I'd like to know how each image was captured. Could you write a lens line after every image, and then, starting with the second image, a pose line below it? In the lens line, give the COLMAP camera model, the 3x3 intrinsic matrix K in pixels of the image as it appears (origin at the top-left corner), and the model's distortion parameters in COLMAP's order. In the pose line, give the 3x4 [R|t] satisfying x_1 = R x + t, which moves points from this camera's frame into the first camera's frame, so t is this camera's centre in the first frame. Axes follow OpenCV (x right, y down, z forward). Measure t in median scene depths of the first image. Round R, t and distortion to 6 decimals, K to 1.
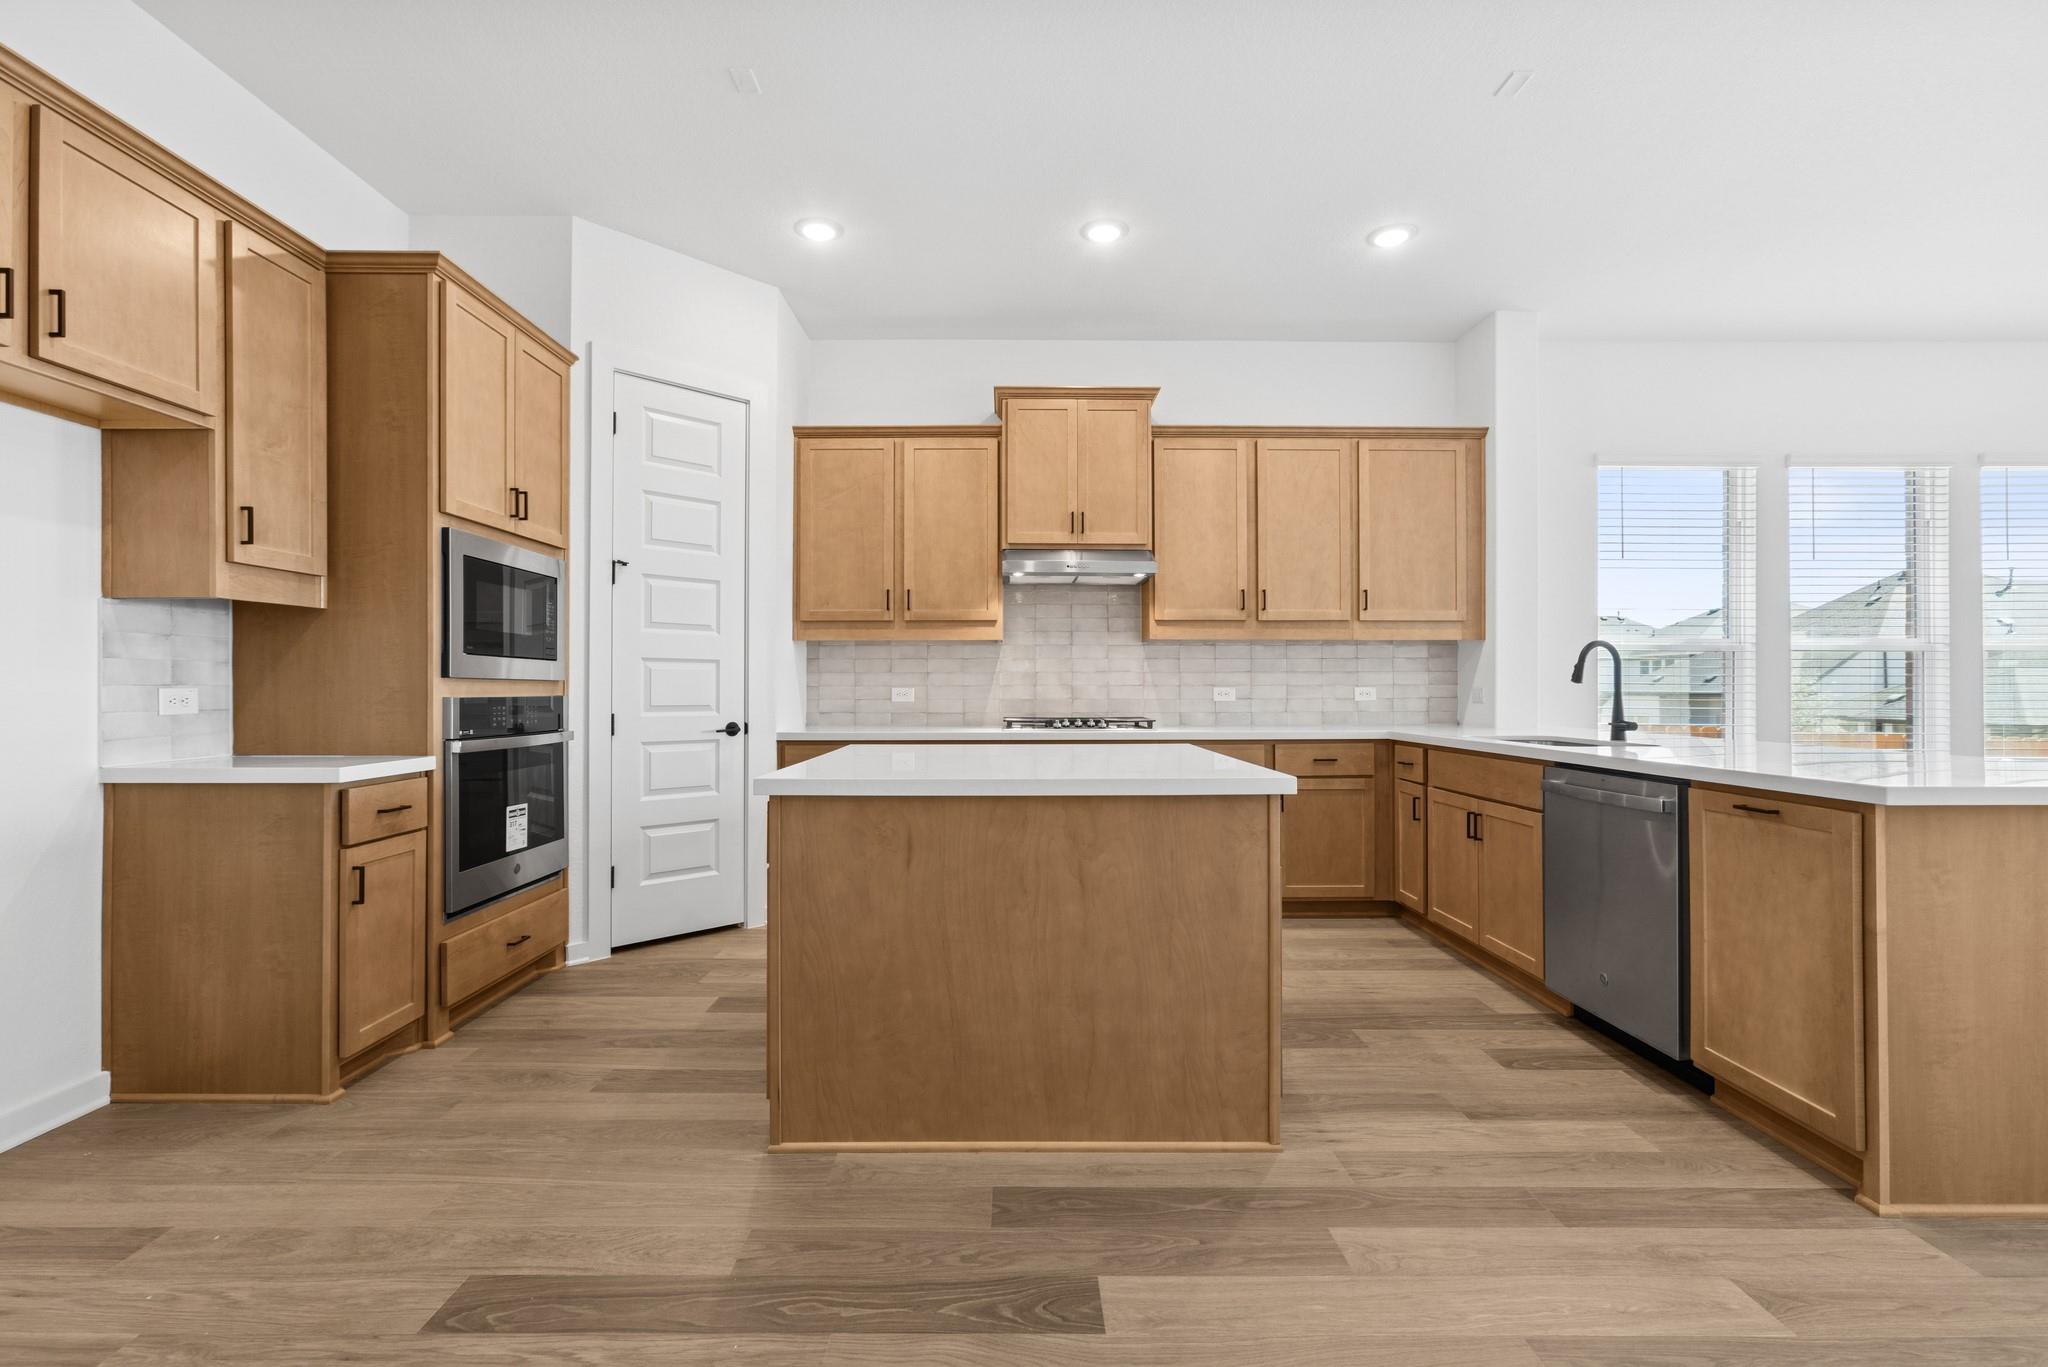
lens RADIAL K [[908.1, 0, 1024.0], [0, 908.1, 683.5], [0, 0, 1]] dist [-0.015985, 0.017560]
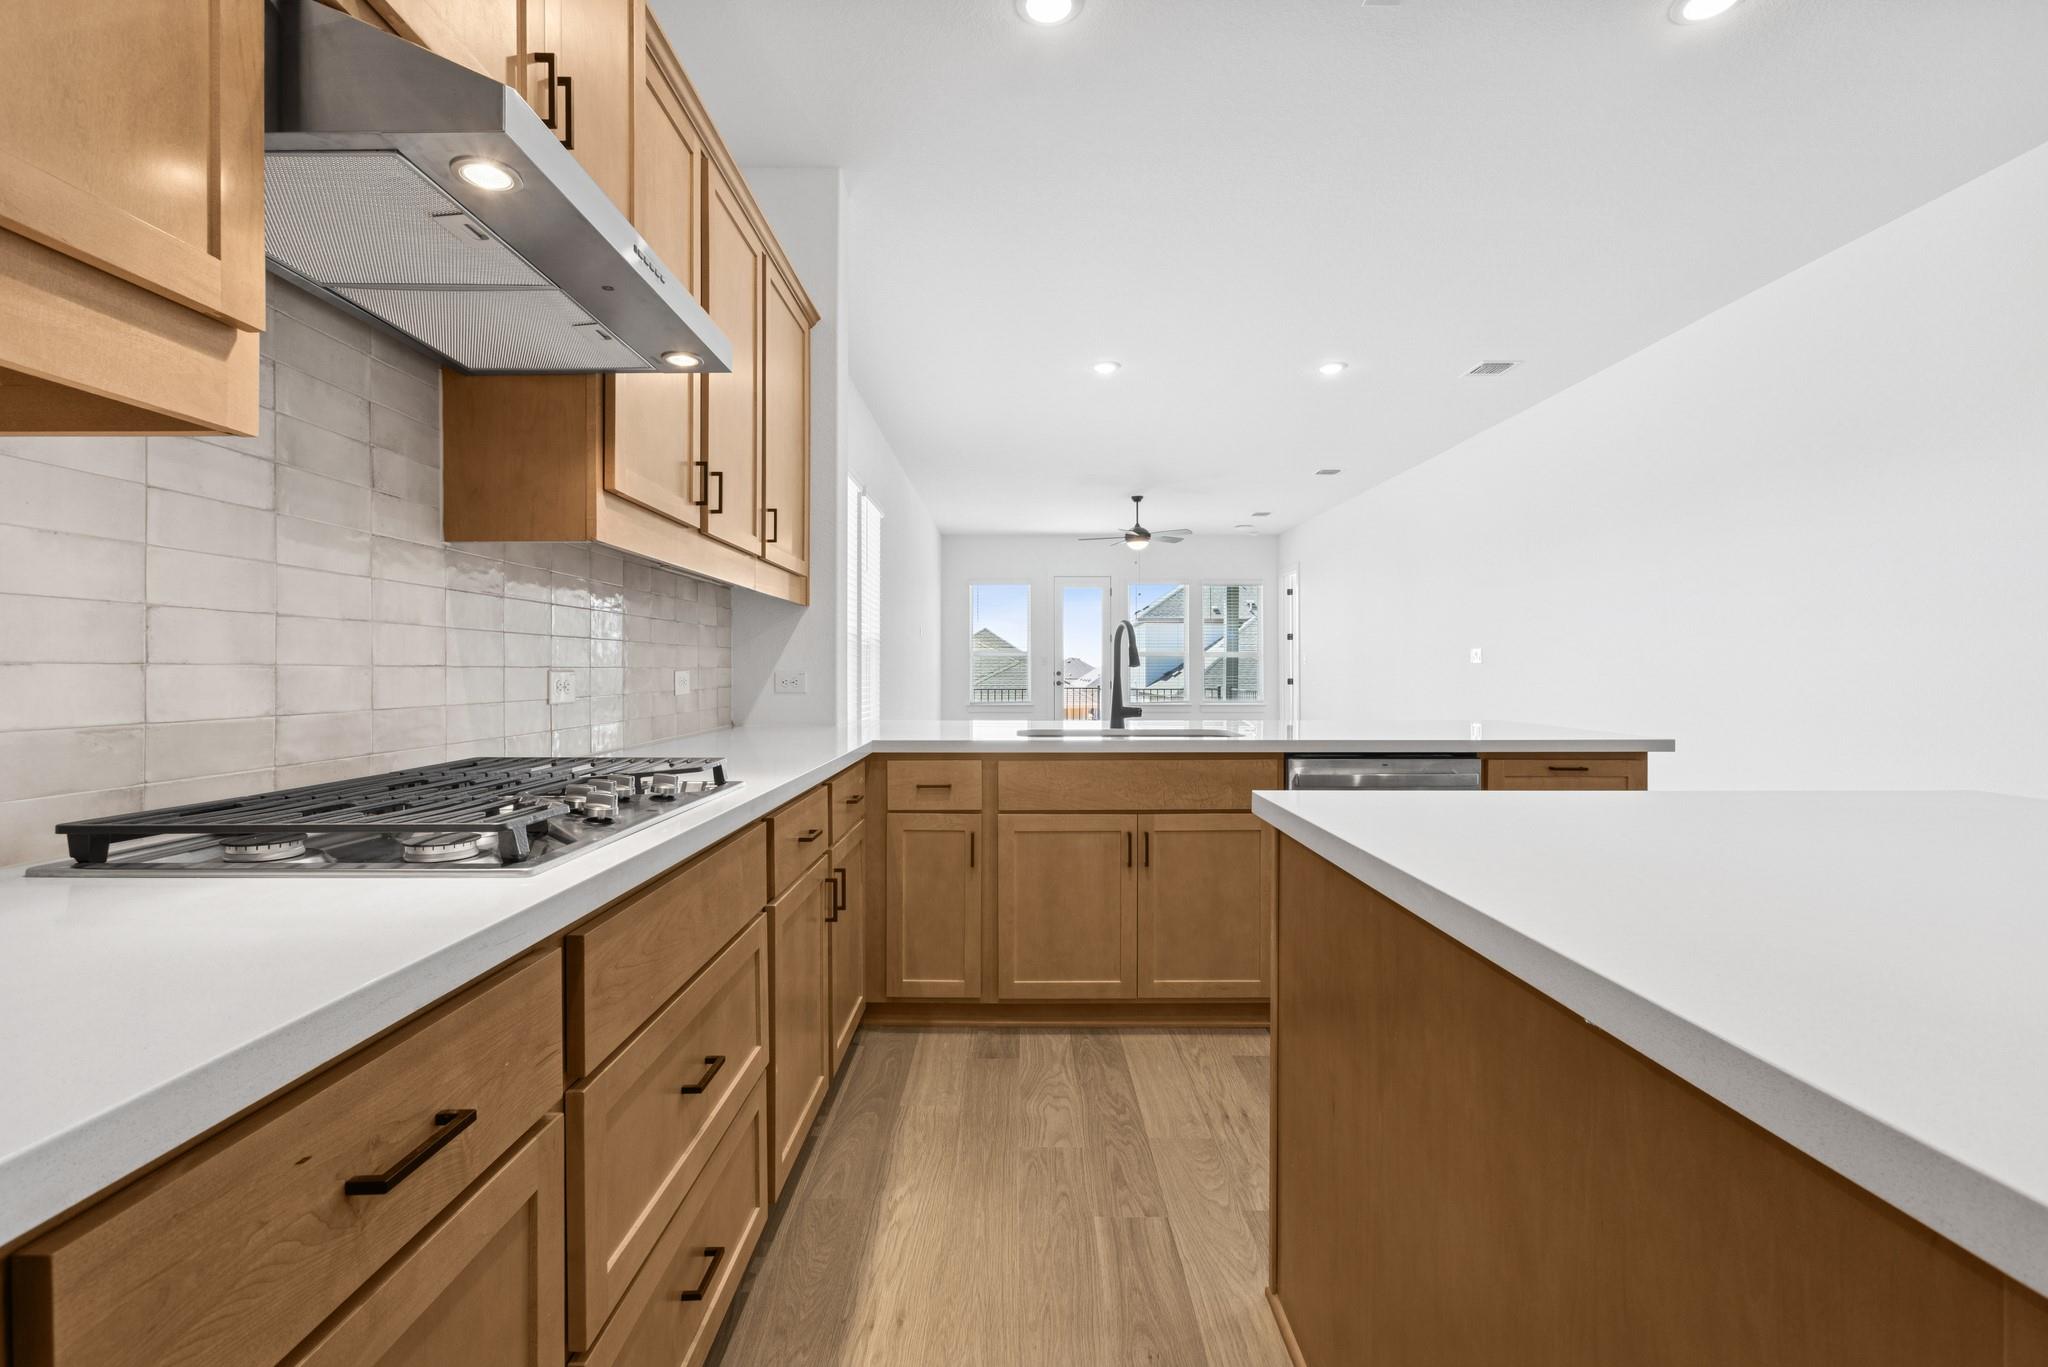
lens RADIAL K [[915.2, 0, 1015.2], [0, 915.2, 669.0], [0, 0, 1]] dist [-0.031511, 0.027199]
pose [[0.016162, 0.001928, 0.999868, -0.223815], [-0.005068, 0.999985, -0.001846, 0.002999], [-0.999857, -0.005038, 0.016171, 0.835874]]
